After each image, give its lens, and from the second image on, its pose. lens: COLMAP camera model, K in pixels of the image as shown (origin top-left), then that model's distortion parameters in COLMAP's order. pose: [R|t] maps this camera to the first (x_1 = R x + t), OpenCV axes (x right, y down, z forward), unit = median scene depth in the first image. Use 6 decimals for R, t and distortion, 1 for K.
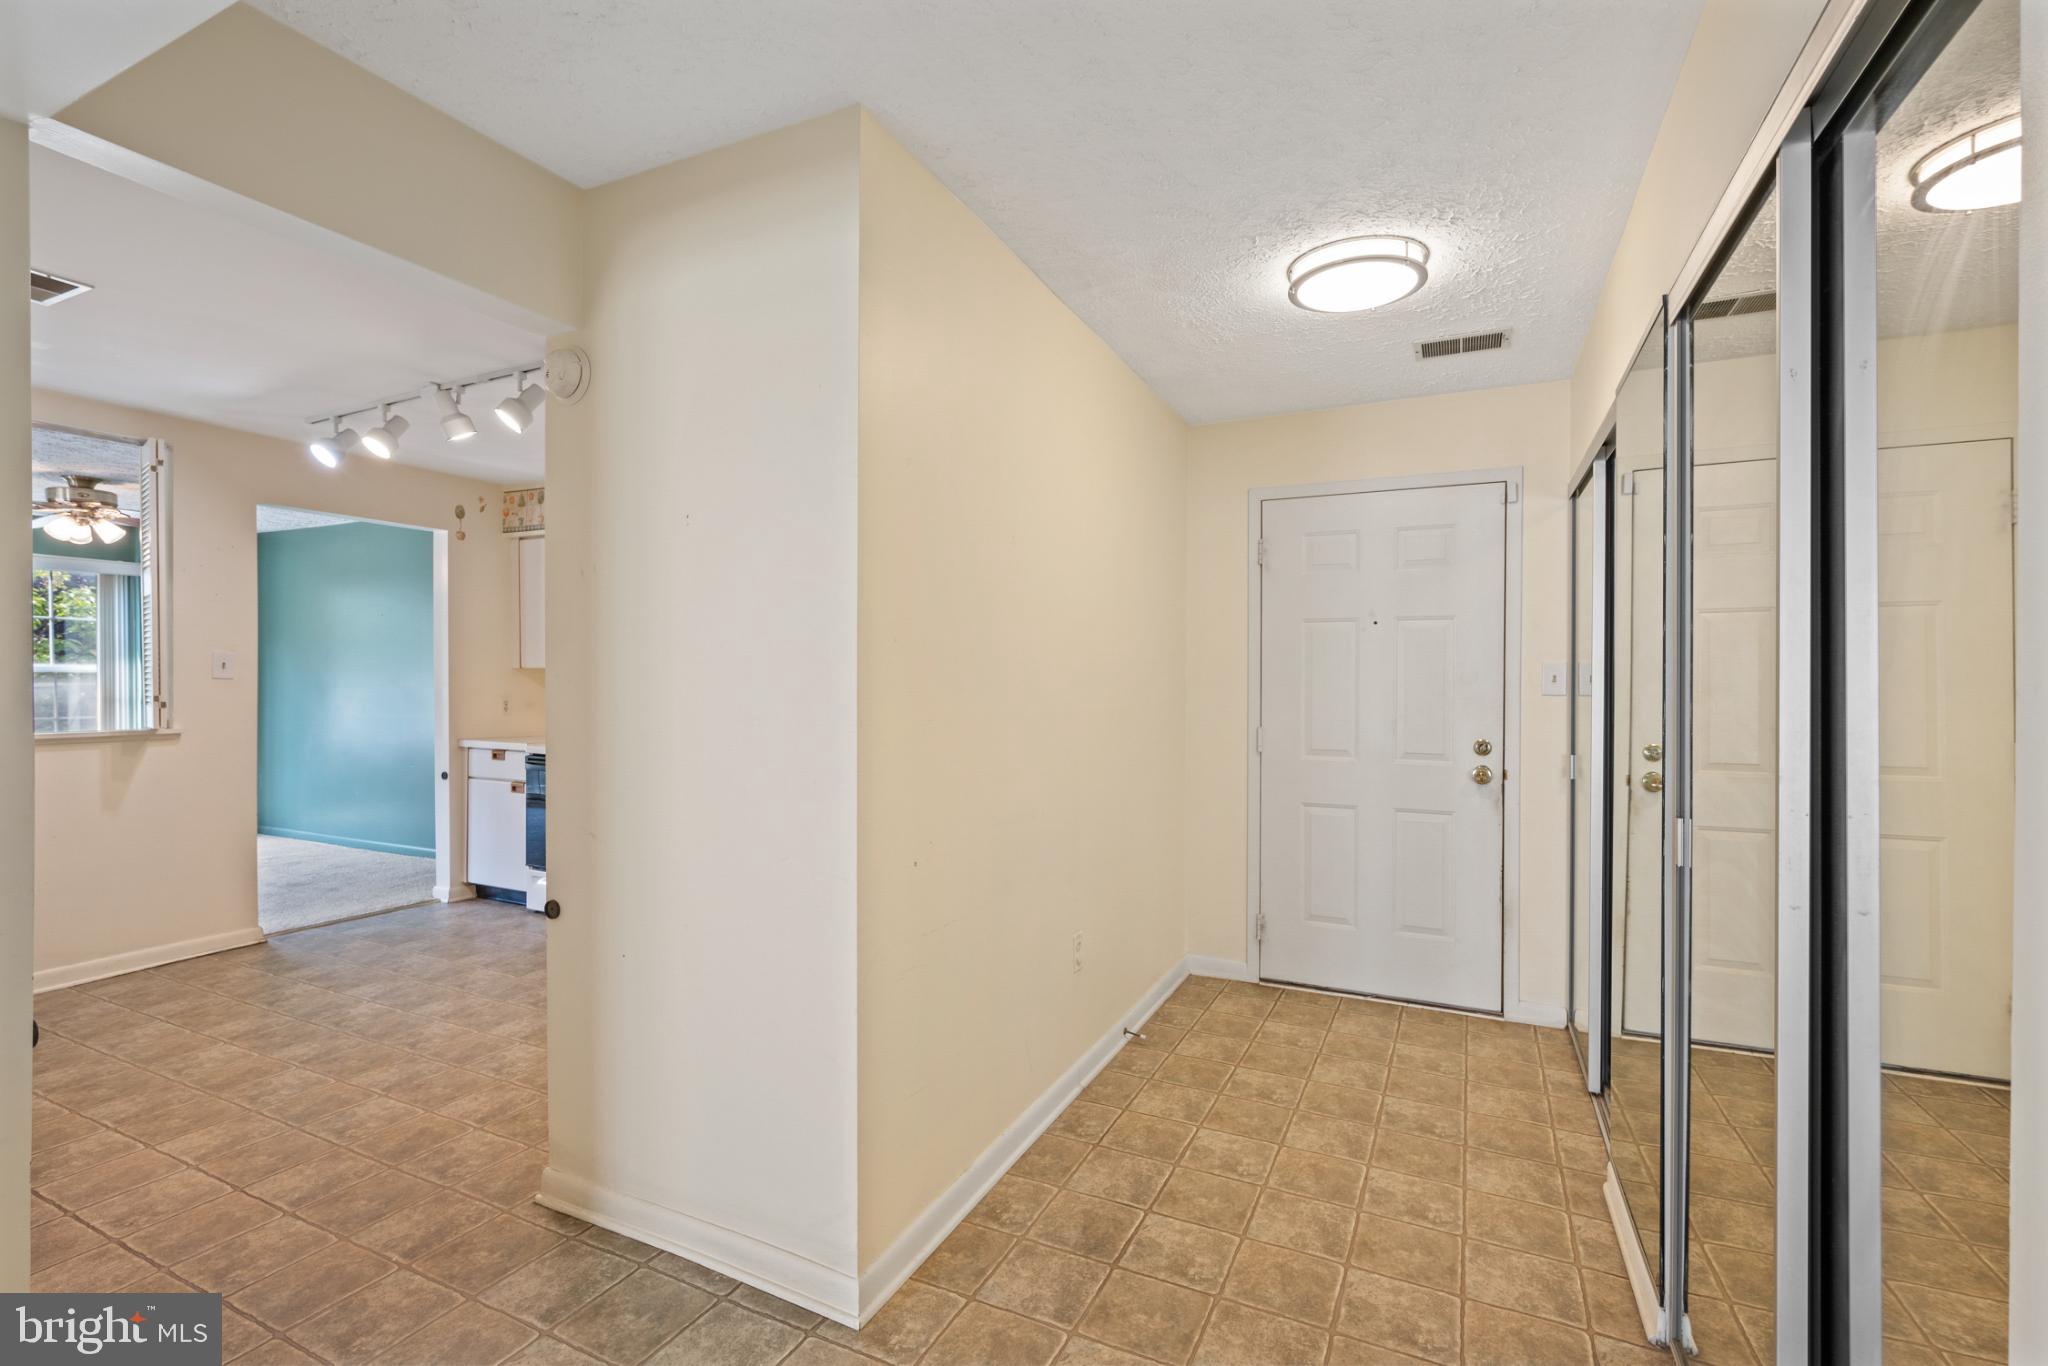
lens RADIAL K [[888.8, 0, 1022.7], [0, 888.8, 699.8], [0, 0, 1]] dist [-0.000451, -0.000285]
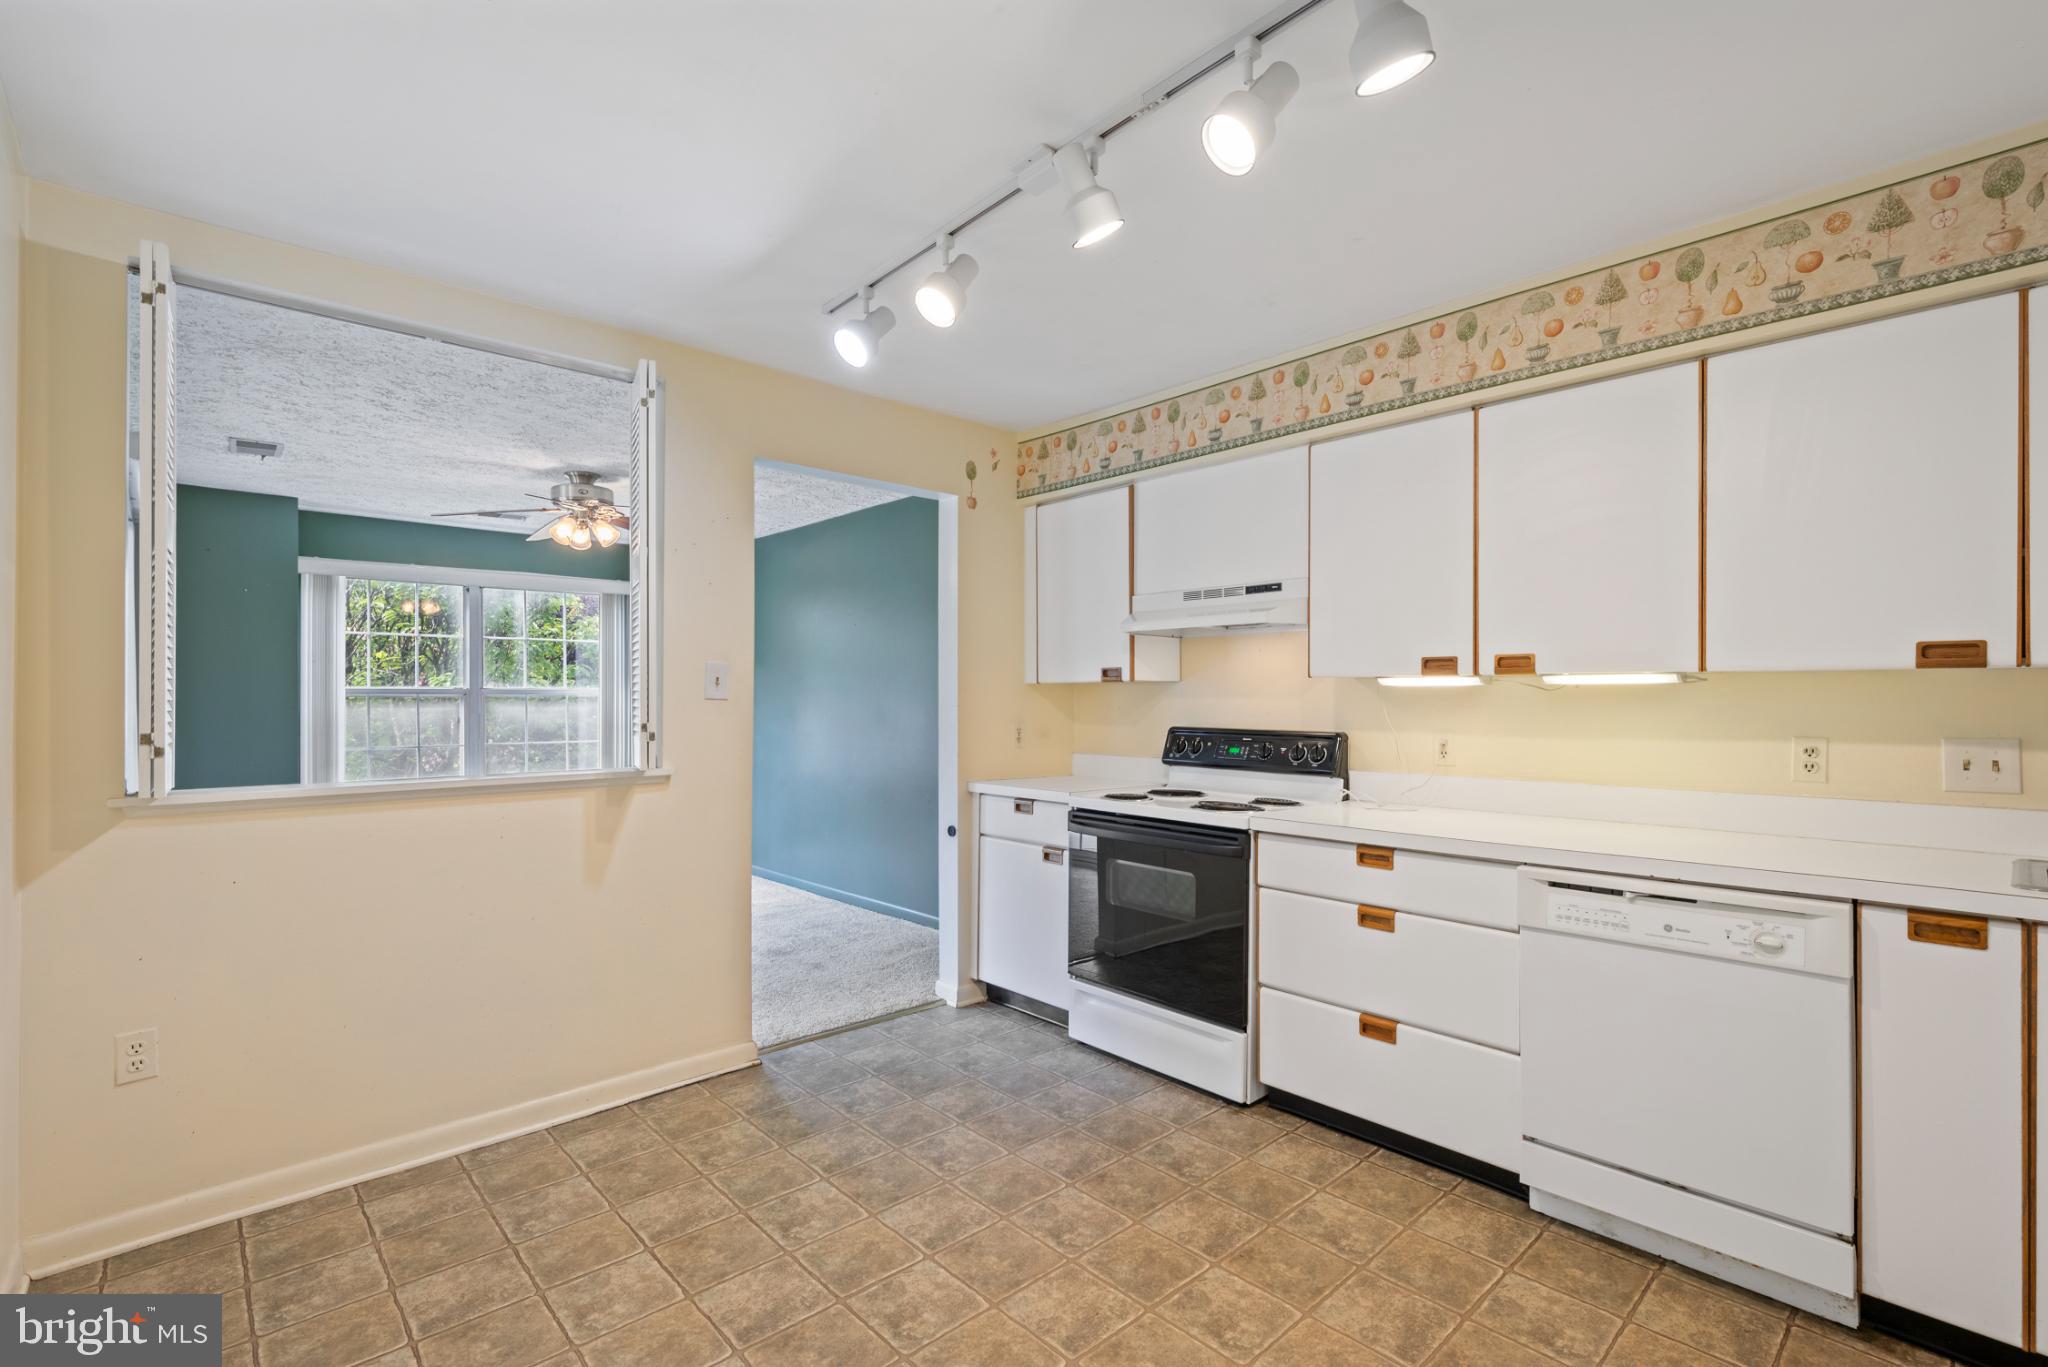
lens RADIAL K [[913.5, 0, 1035.6], [0, 913.5, 704.5], [0, 0, 1]] dist [0.001185, 0.000309]
pose [[0.931604, -0.004720, -0.363444, -0.314037], [-0.002334, 0.999817, -0.018967, -0.004486], [0.363467, 0.018518, 0.931423, 0.324877]]
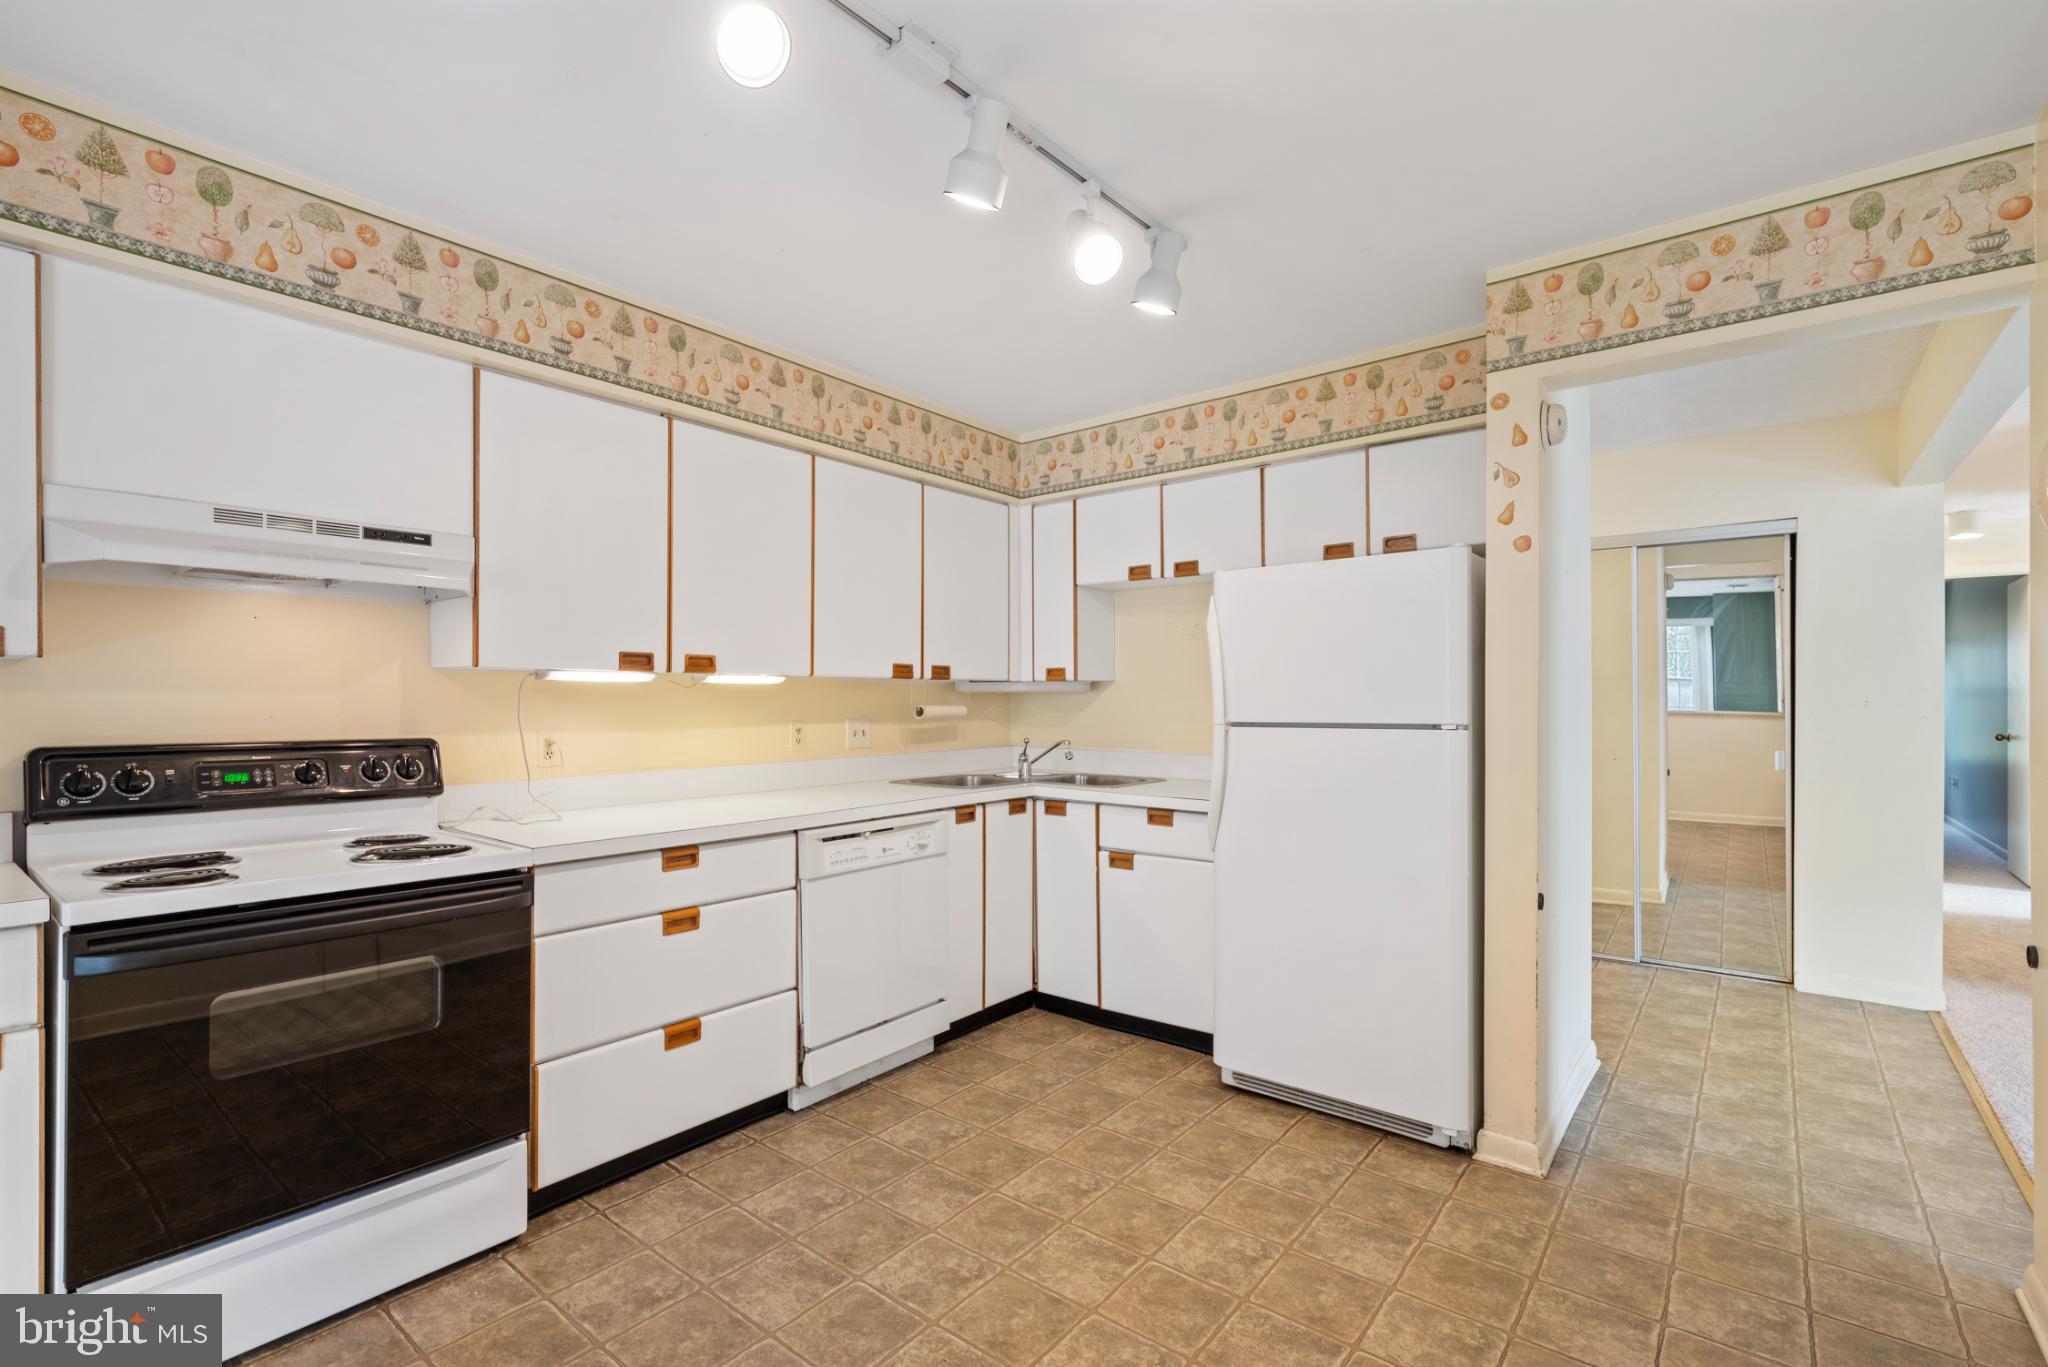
lens RADIAL K [[914.0, 0, 1017.8], [0, 914.0, 694.1], [0, 0, 1]] dist [0.000737, 0.000193]
pose [[0.240128, -0.006781, 0.970718, -0.754422], [0.017611, 0.999841, 0.002628, -0.016176], [-0.970582, 0.016464, 0.240209, 0.570868]]
